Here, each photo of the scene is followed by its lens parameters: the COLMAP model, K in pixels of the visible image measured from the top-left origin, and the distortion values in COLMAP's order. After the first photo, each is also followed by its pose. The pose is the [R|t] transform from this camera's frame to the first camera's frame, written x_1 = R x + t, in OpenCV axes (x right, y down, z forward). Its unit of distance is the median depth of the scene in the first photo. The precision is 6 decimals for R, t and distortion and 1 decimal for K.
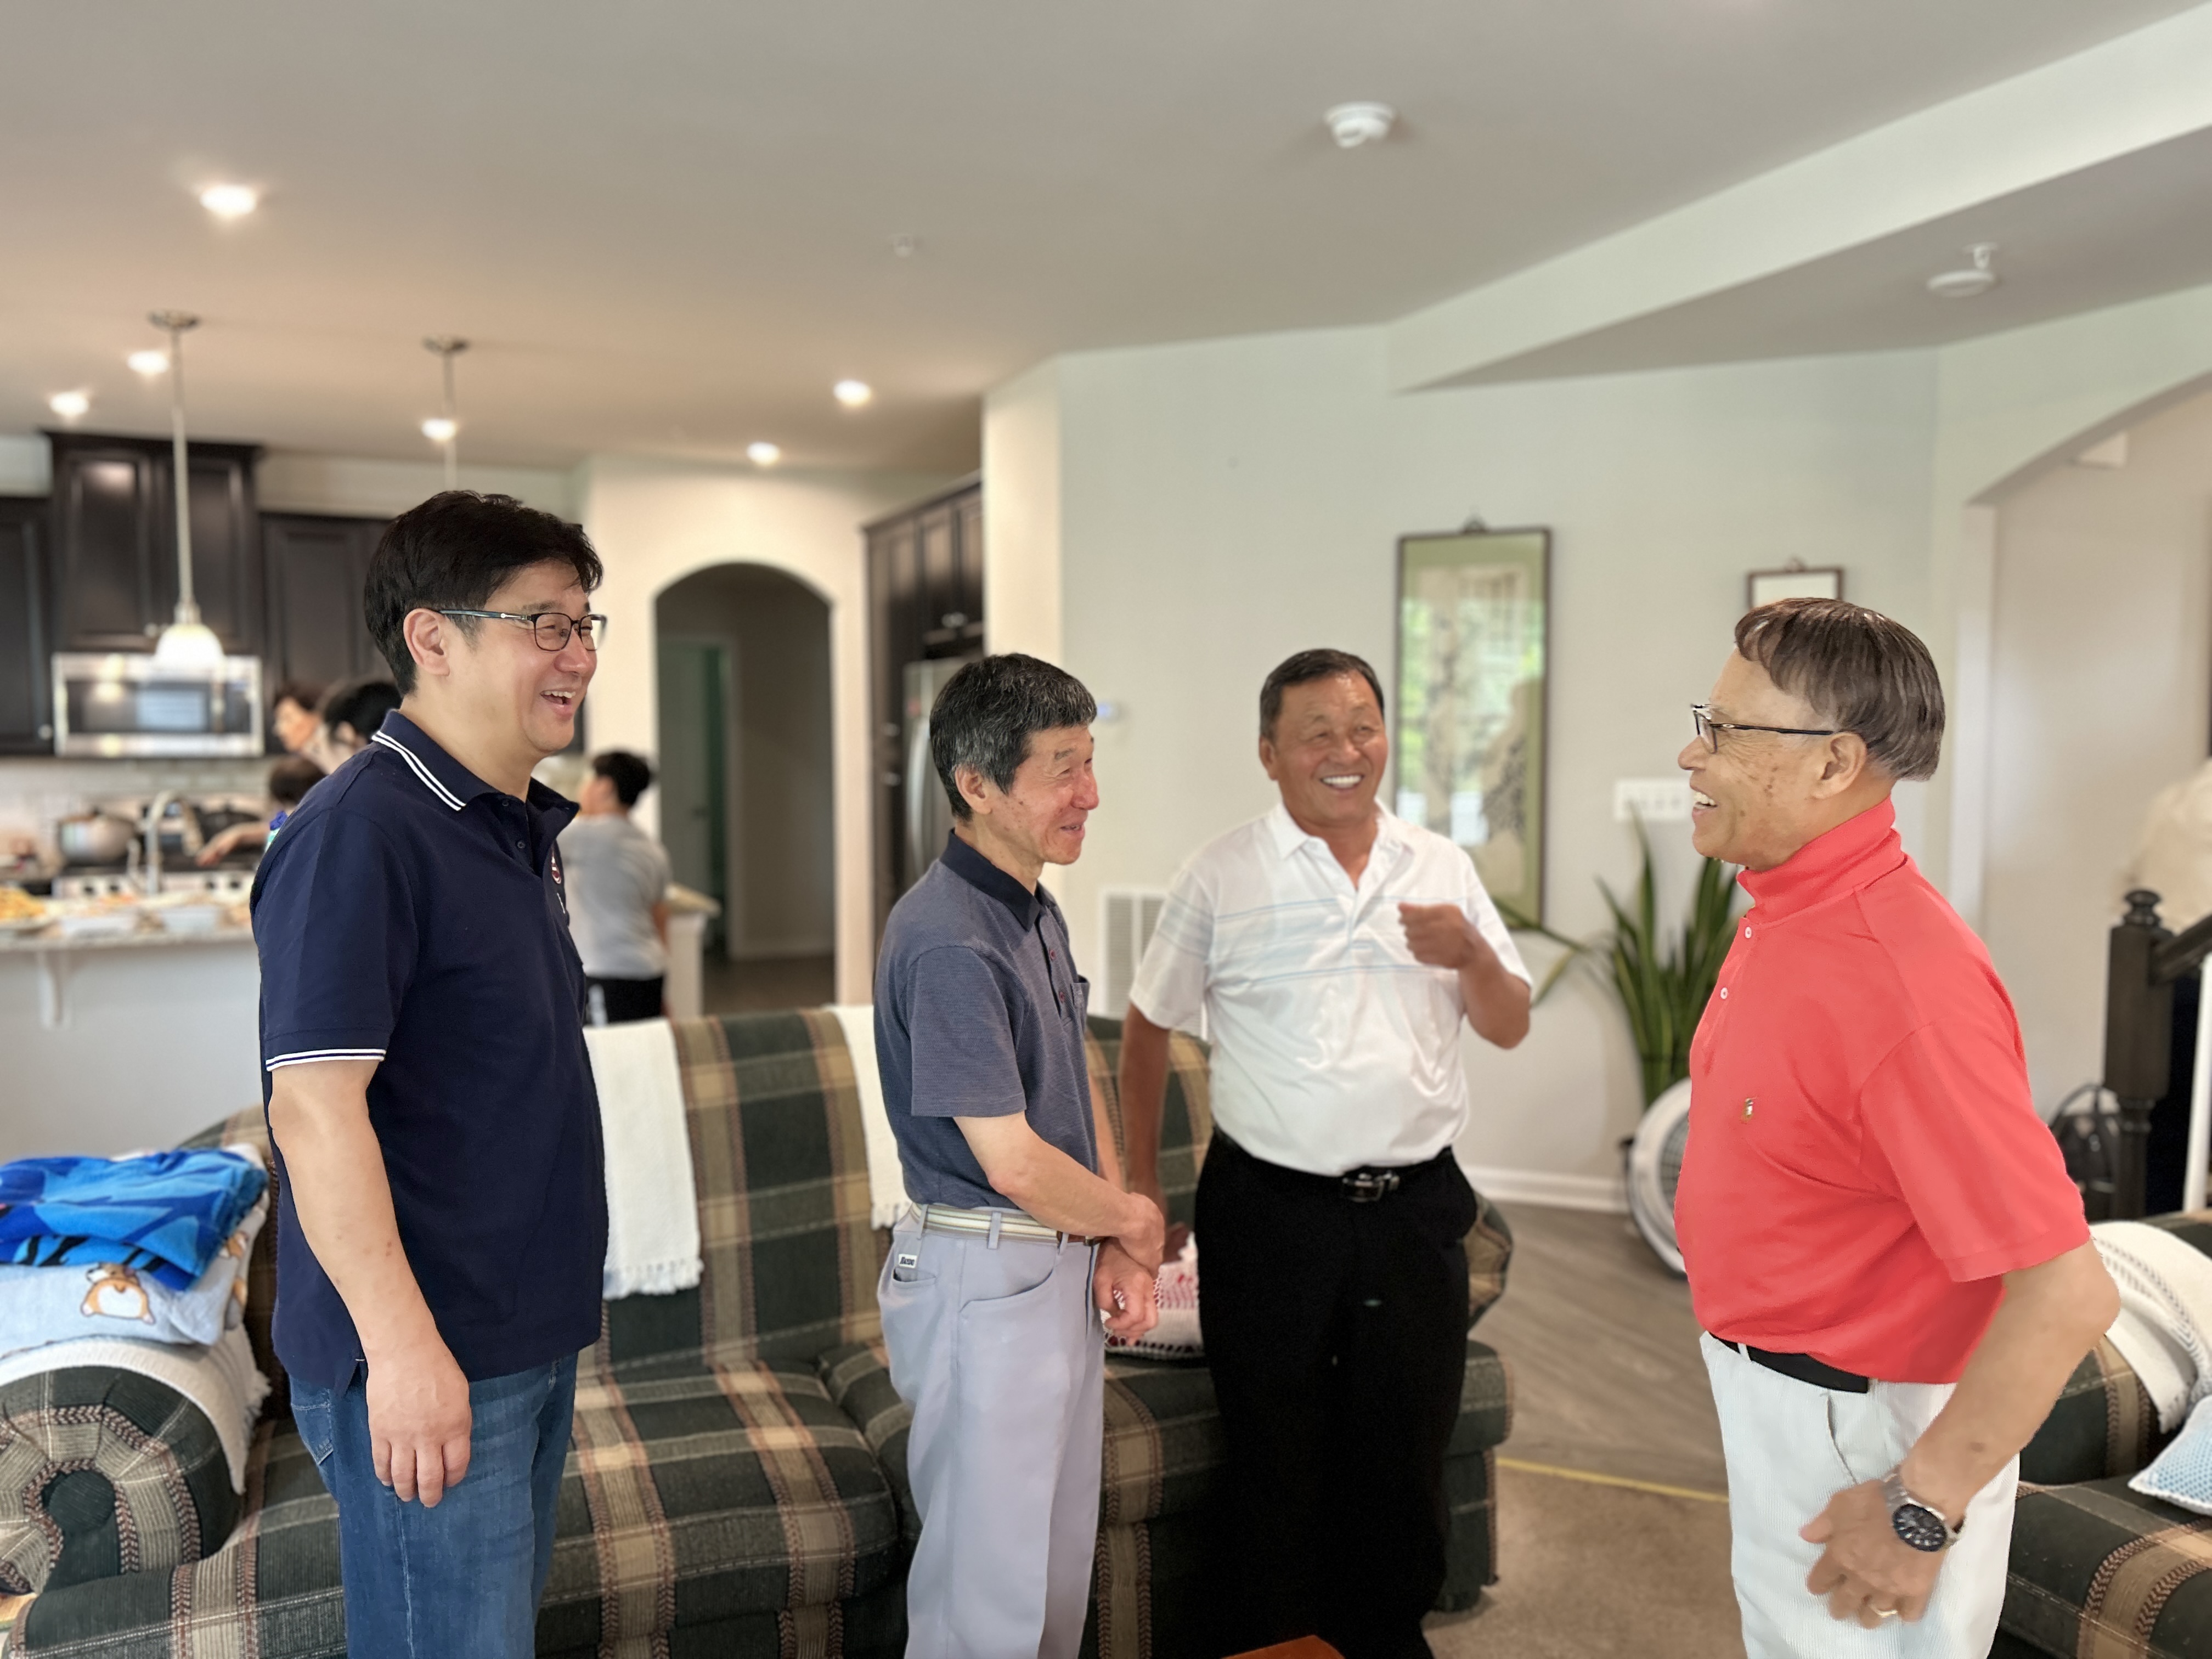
lens RADIAL K [[1662.7, 0, 1108.0], [0, 1662.7, 848.9], [0, 0, 1]] dist [0.055395, -0.059210]
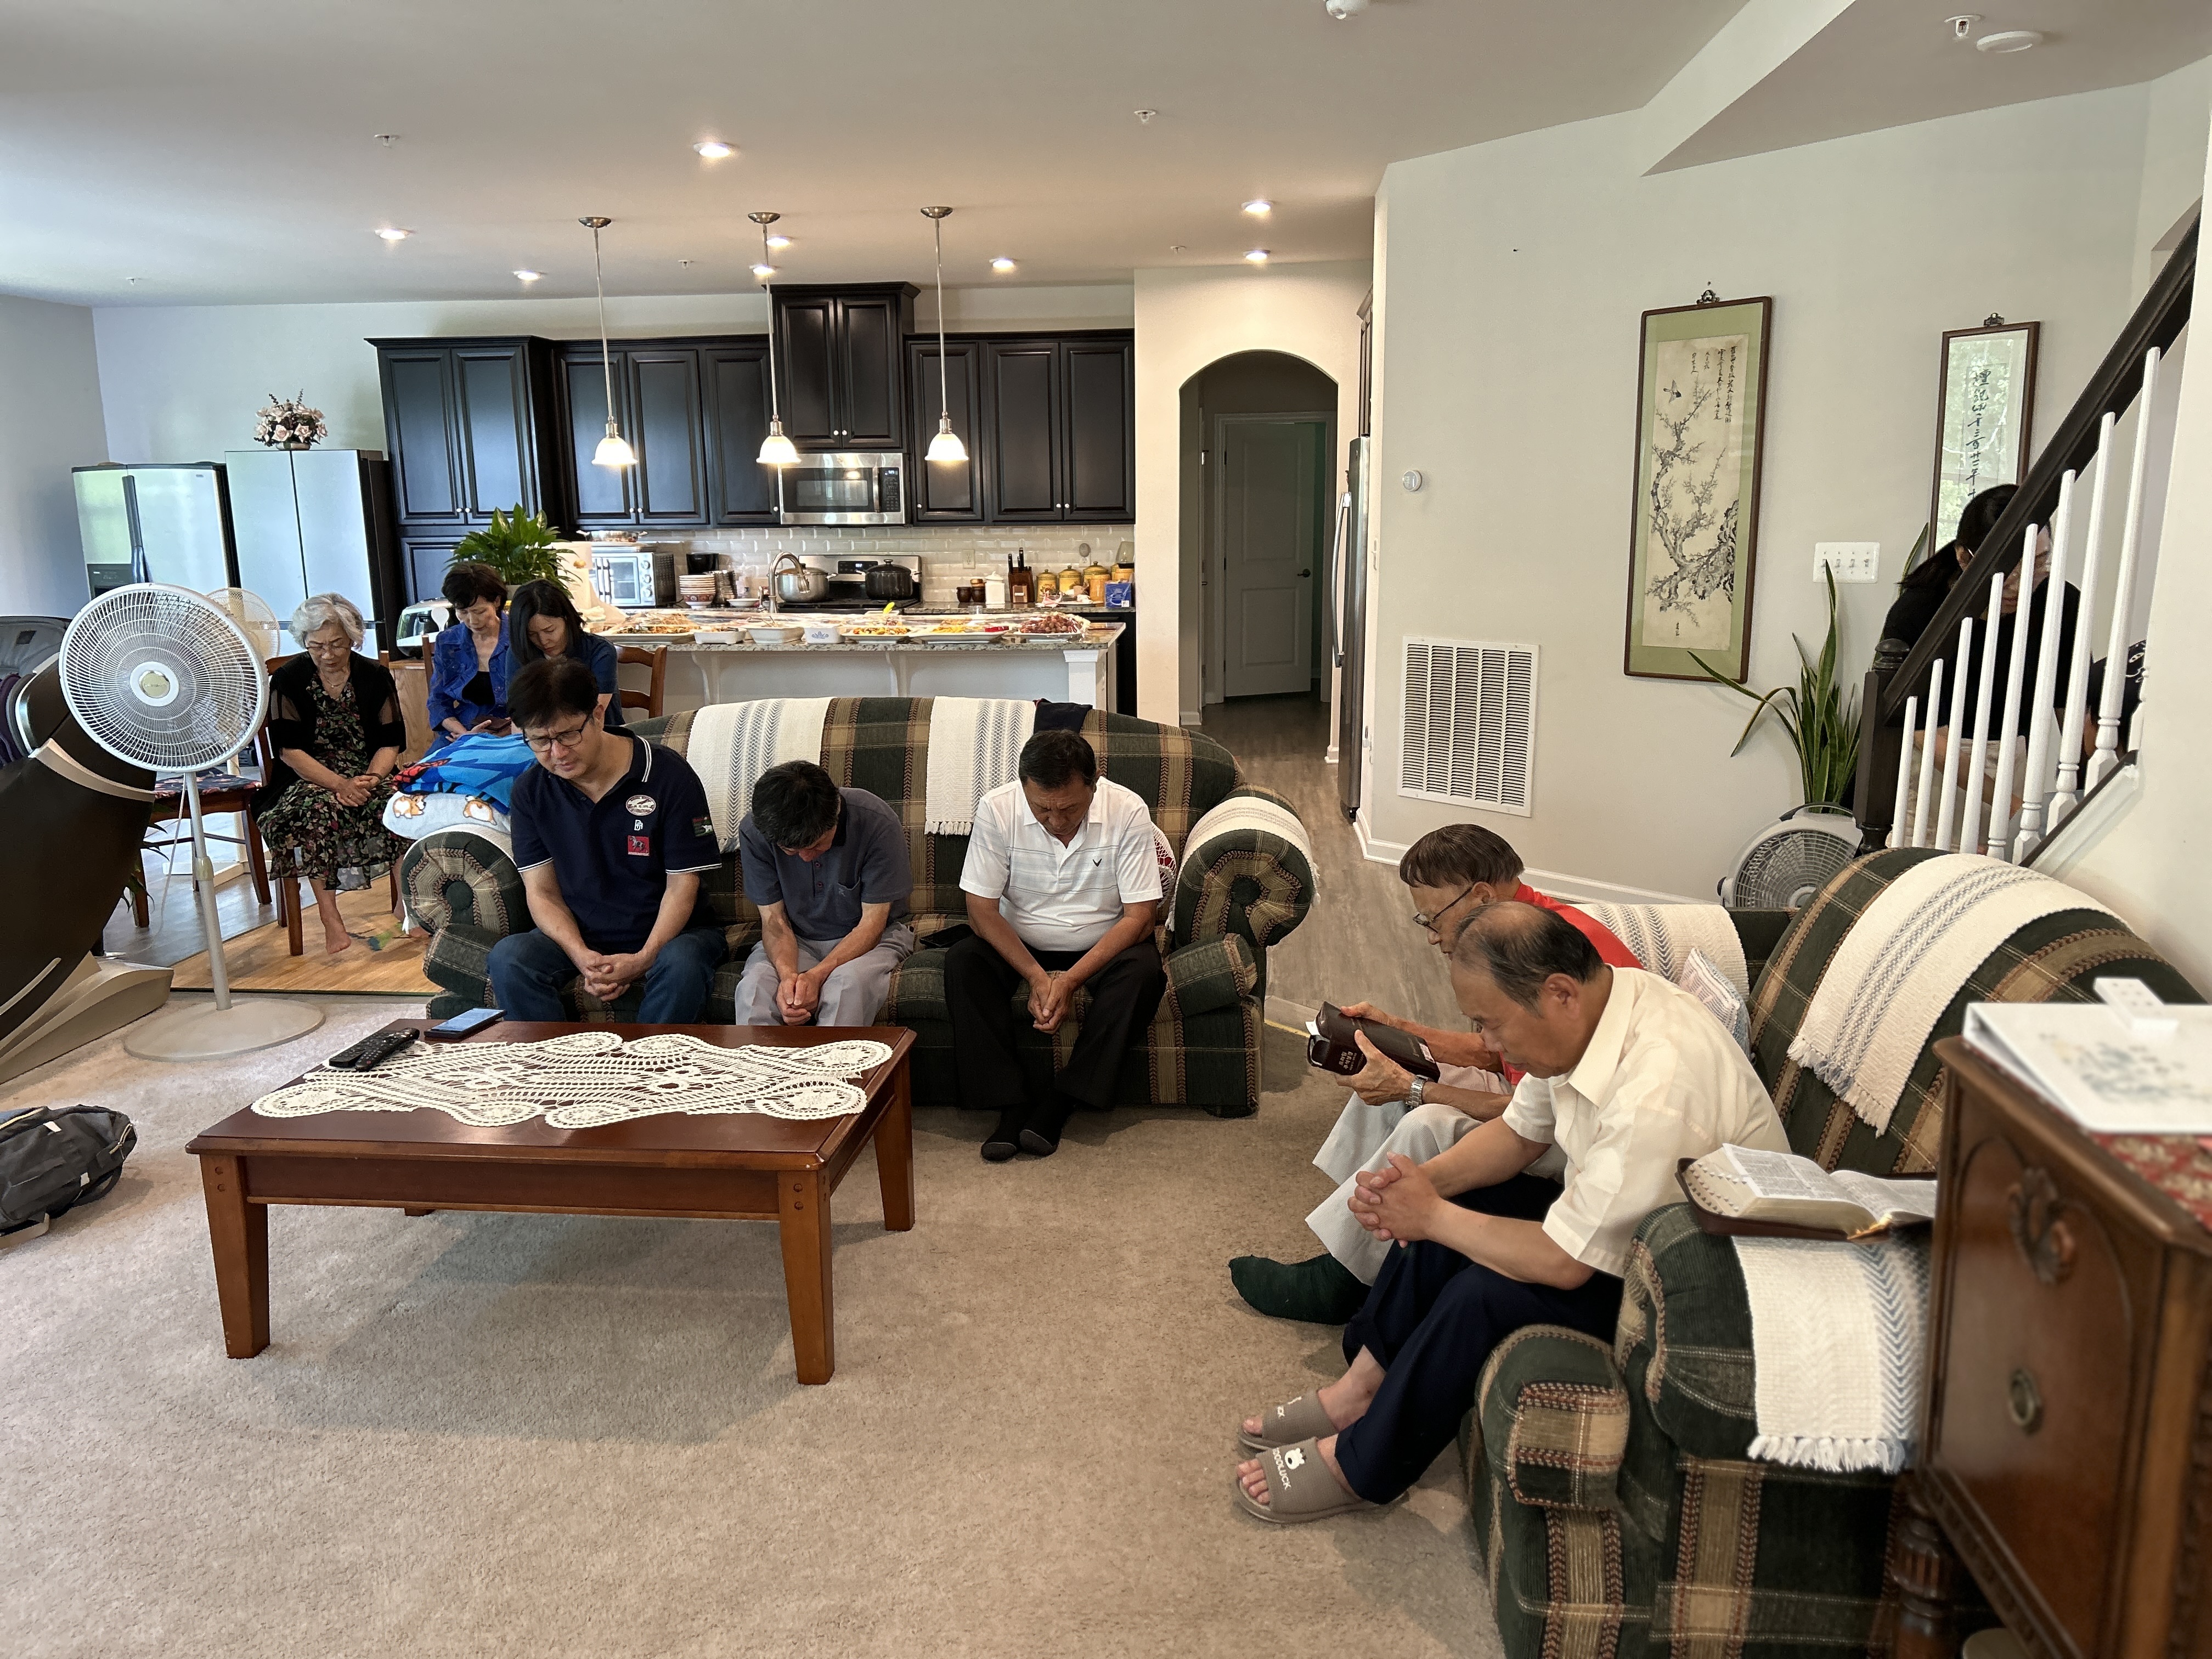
lens RADIAL K [[1662.7, 0, 1097.9], [0, 1662.7, 854.9], [0, 0, 1]] dist [0.055395, -0.059210]
pose [[0.872246, 0.090706, -0.480582, 0.430268], [-0.021677, 0.988855, 0.147297, 0.008207], [0.488587, -0.118062, 0.864491, -0.156839]]
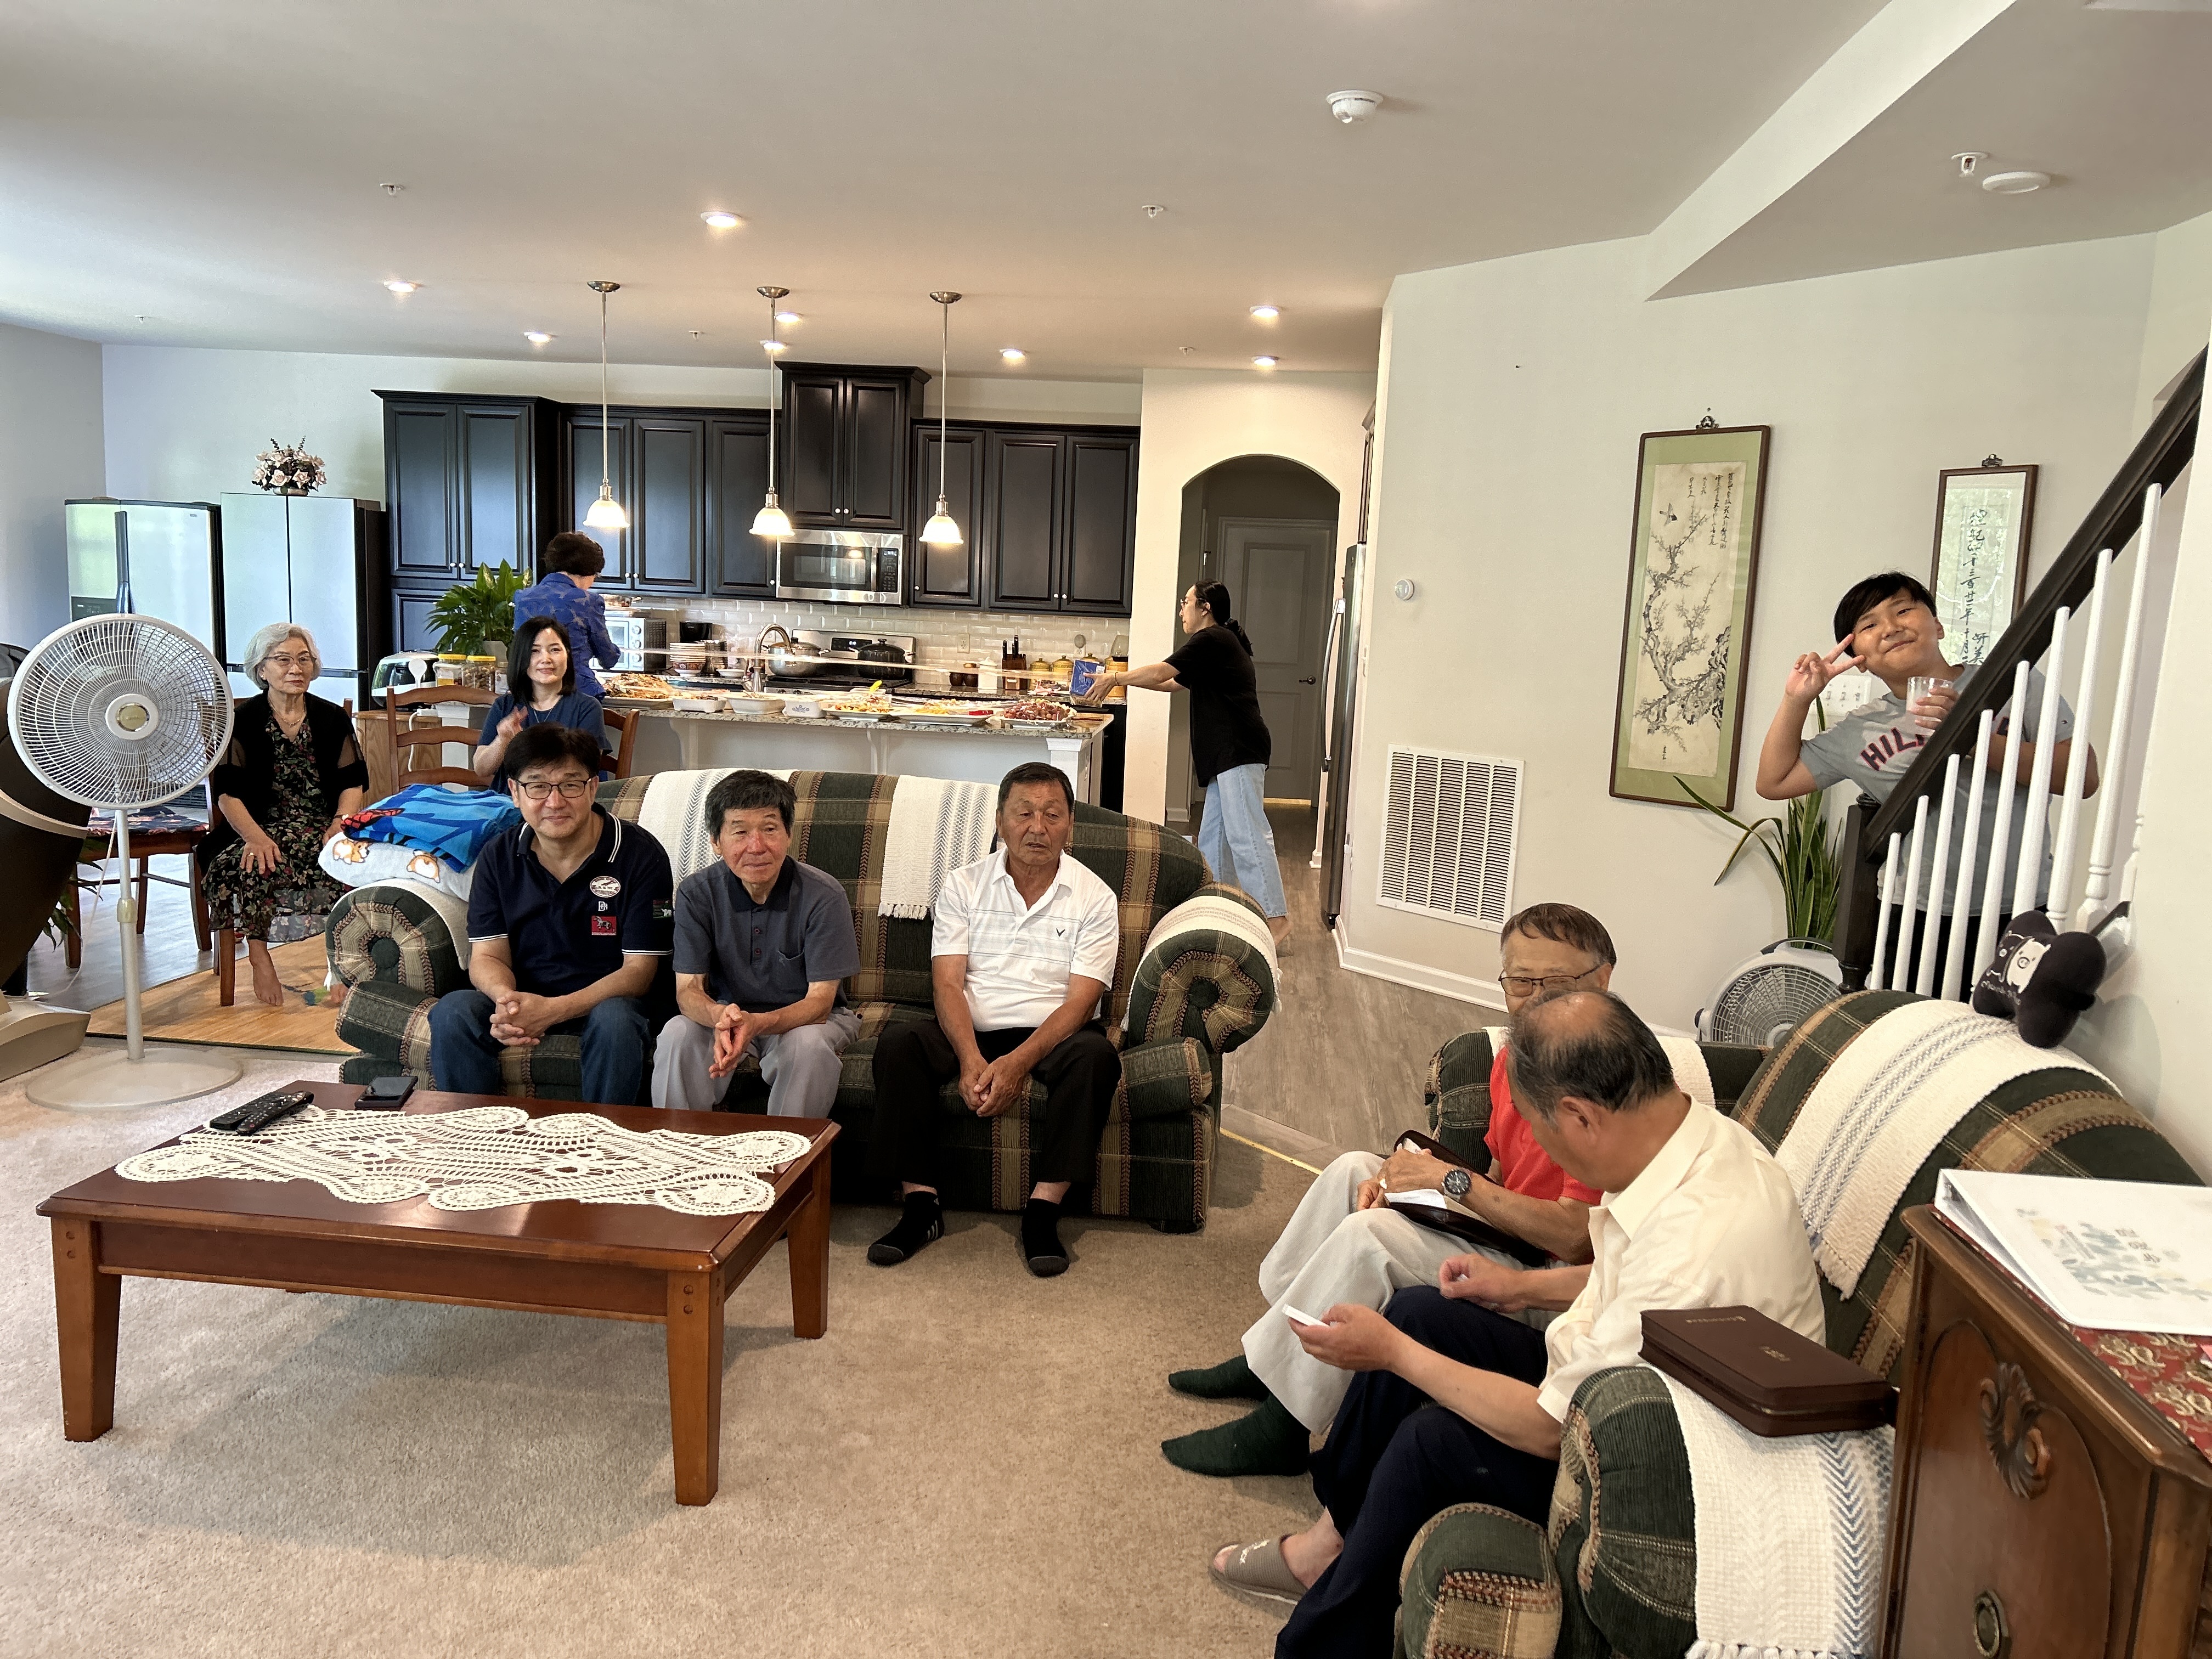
lens RADIAL K [[1662.7, 0, 1106.8], [0, 1662.7, 844.6], [0, 0, 1]] dist [0.055395, -0.059210]
pose [[0.870362, 0.110844, -0.479775, 0.431413], [-0.079571, 0.993189, 0.085109, 0.011066], [0.485941, -0.035899, 0.873254, -0.122527]]
